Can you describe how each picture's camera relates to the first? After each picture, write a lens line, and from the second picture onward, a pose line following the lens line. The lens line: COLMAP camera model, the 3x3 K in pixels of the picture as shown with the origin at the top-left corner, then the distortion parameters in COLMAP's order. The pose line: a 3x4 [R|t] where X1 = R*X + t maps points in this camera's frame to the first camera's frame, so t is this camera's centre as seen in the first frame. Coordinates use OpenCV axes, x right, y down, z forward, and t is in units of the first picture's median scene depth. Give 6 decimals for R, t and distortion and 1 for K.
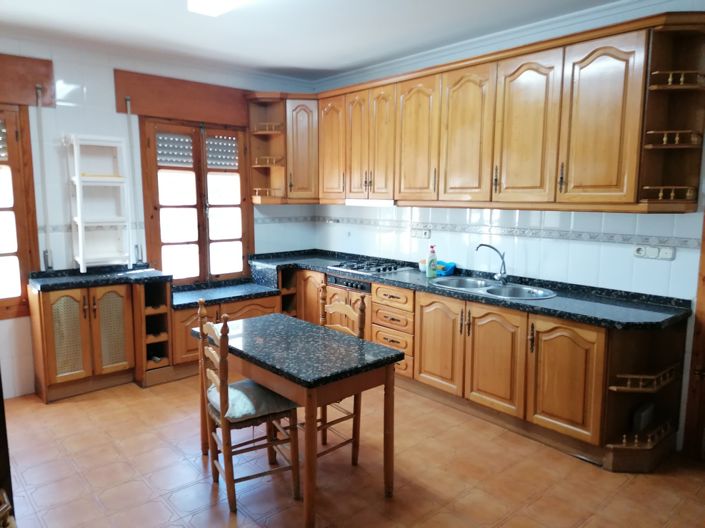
lens RADIAL K [[527.9, 0, 352.4], [0, 527.9, 264.8], [0, 0, 1]] dist [0.079441, -0.080693]
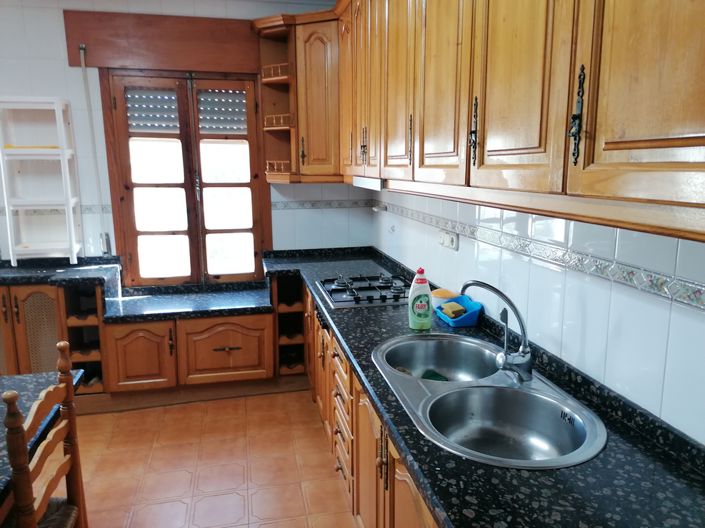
lens RADIAL K [[527.9, 0, 347.7], [0, 527.9, 263.5], [0, 0, 1]] dist [0.079441, -0.080693]
pose [[0.872479, 0.081218, -0.481855, 0.287026], [-0.057336, 0.996294, 0.064111, -0.060170], [0.485276, -0.028307, 0.873902, 0.440912]]
